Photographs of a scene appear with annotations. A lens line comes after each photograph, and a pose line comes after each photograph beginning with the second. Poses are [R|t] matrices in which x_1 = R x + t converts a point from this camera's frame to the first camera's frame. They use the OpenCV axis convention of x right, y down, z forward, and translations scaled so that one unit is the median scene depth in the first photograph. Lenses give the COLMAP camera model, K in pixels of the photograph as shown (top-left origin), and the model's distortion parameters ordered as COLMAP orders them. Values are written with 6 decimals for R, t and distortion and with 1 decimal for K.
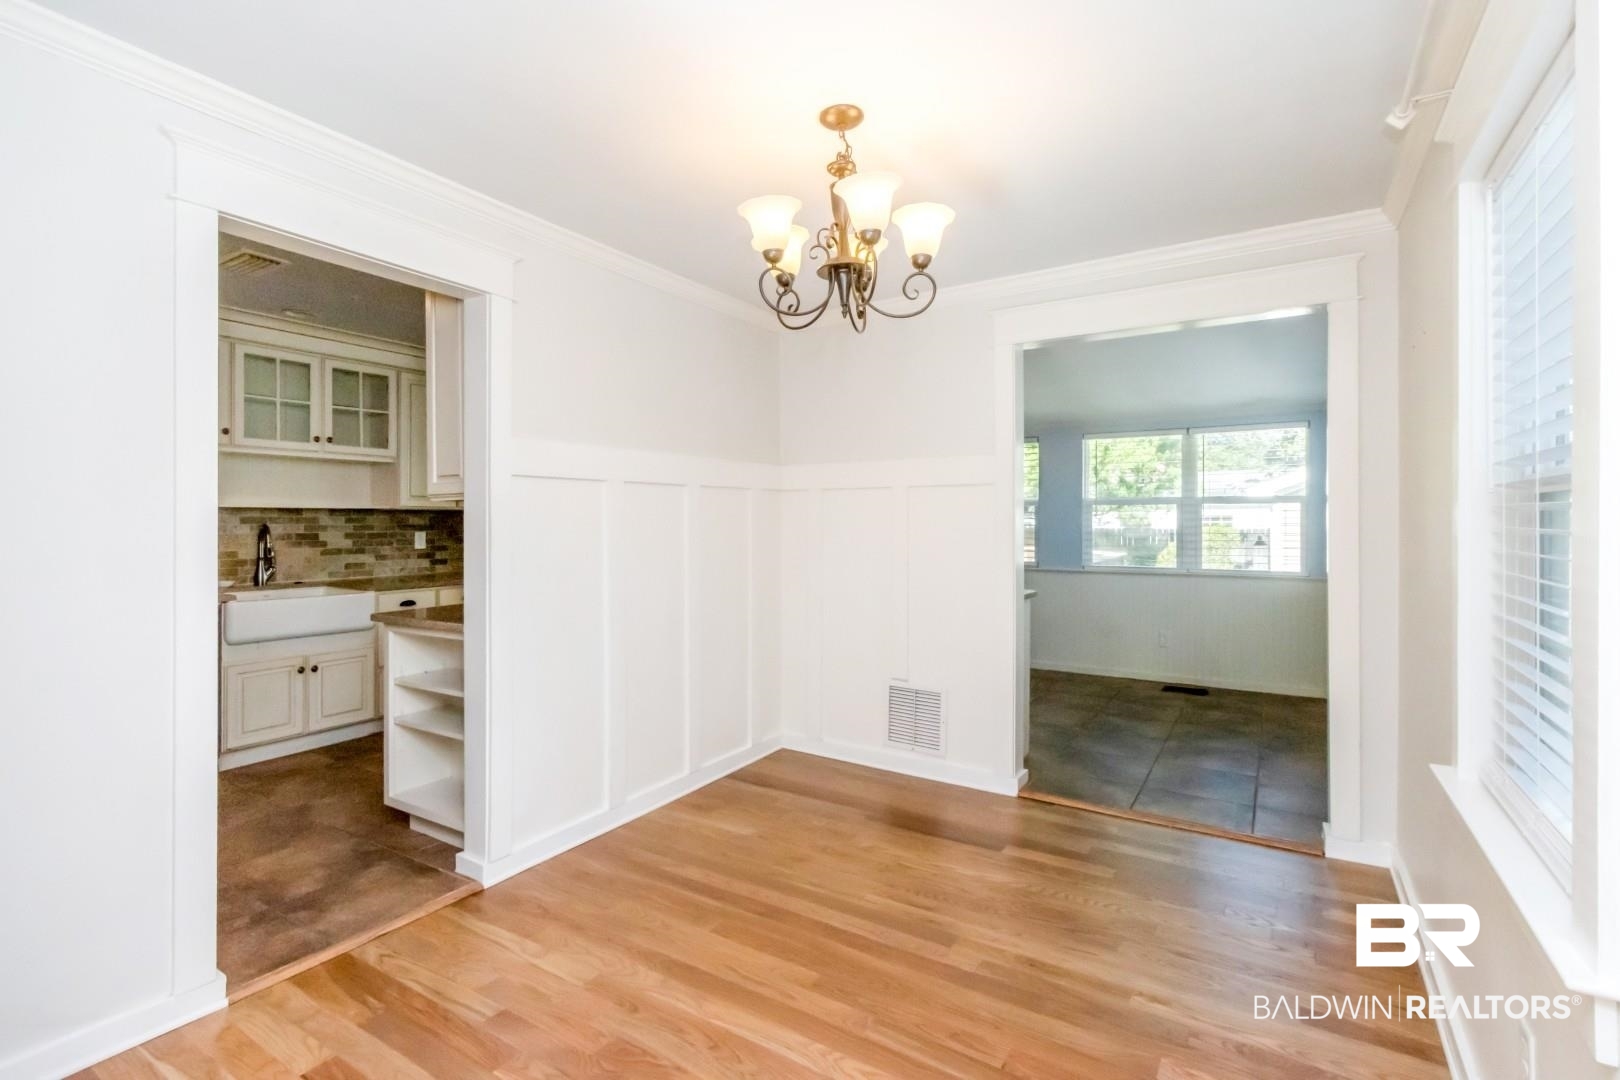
lens RADIAL K [[729.6, 0, 798.2], [0, 729.6, 527.9], [0, 0, 1]] dist [0.000864, 0.000530]
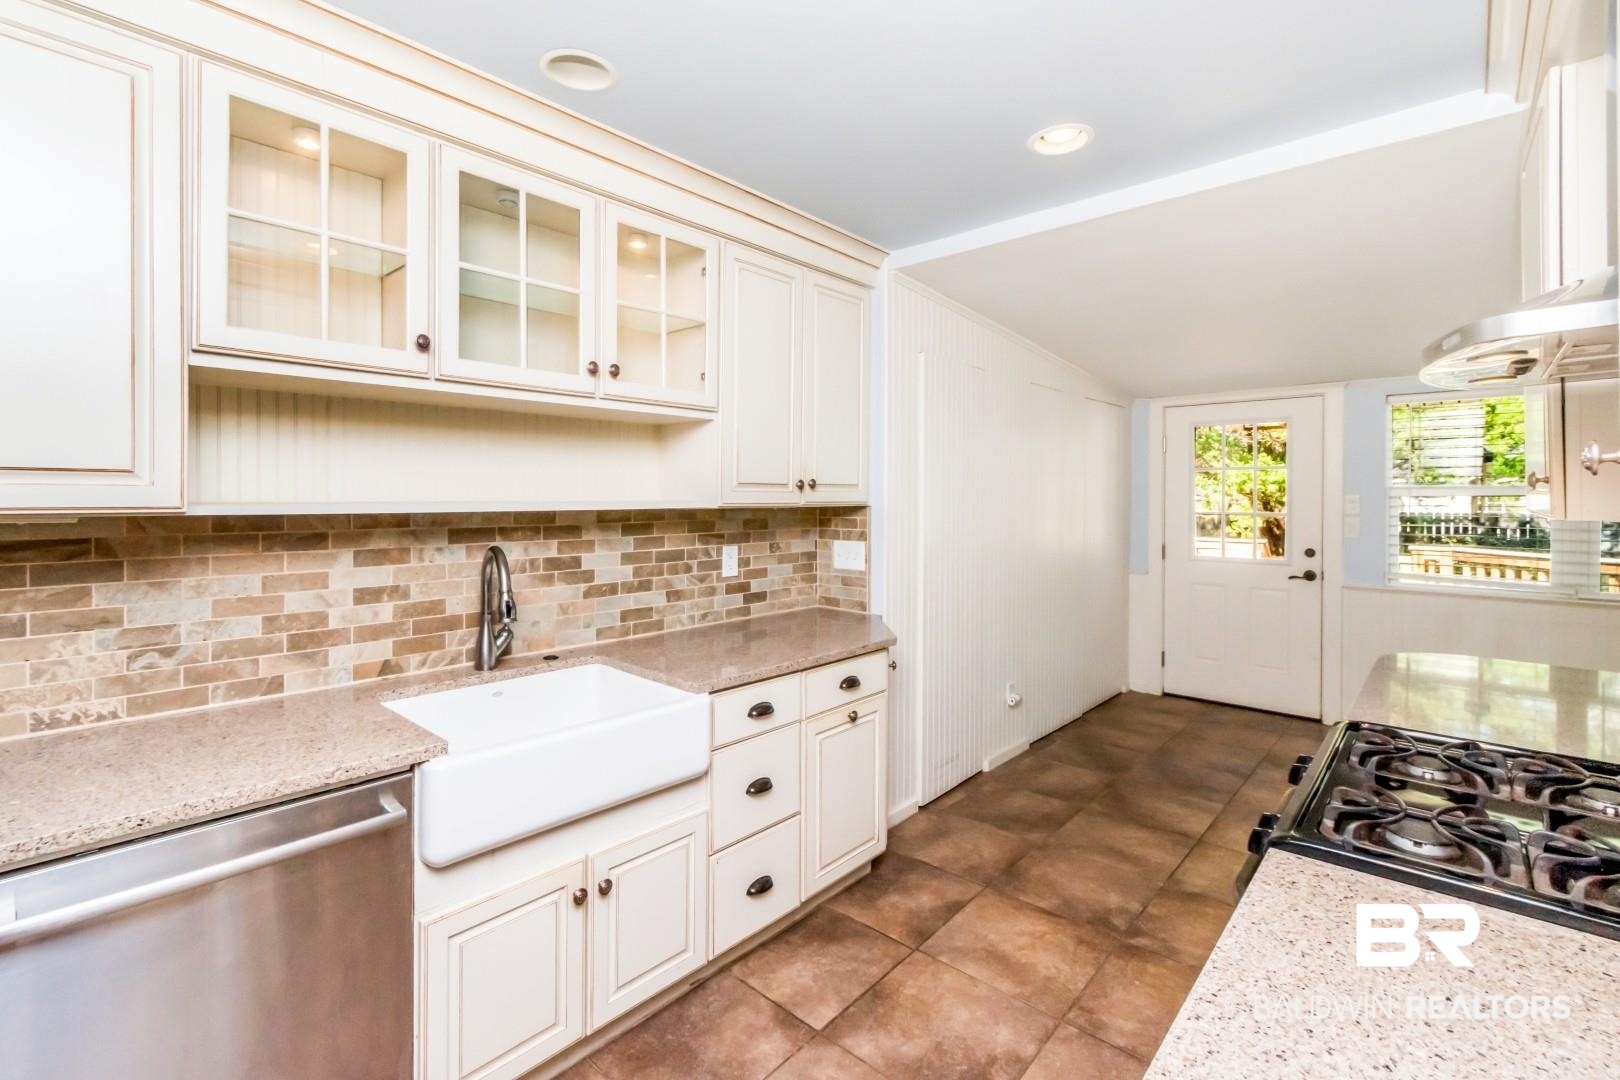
lens RADIAL K [[729.6, 0, 796.2], [0, 729.6, 492.9], [0, 0, 1]] dist [0.000864, 0.000530]
pose [[0.982586, -0.001339, -0.185806, -0.397675], [-0.001251, 0.999904, -0.013823, -0.030133], [0.185807, 0.013814, 0.982489, 0.501186]]
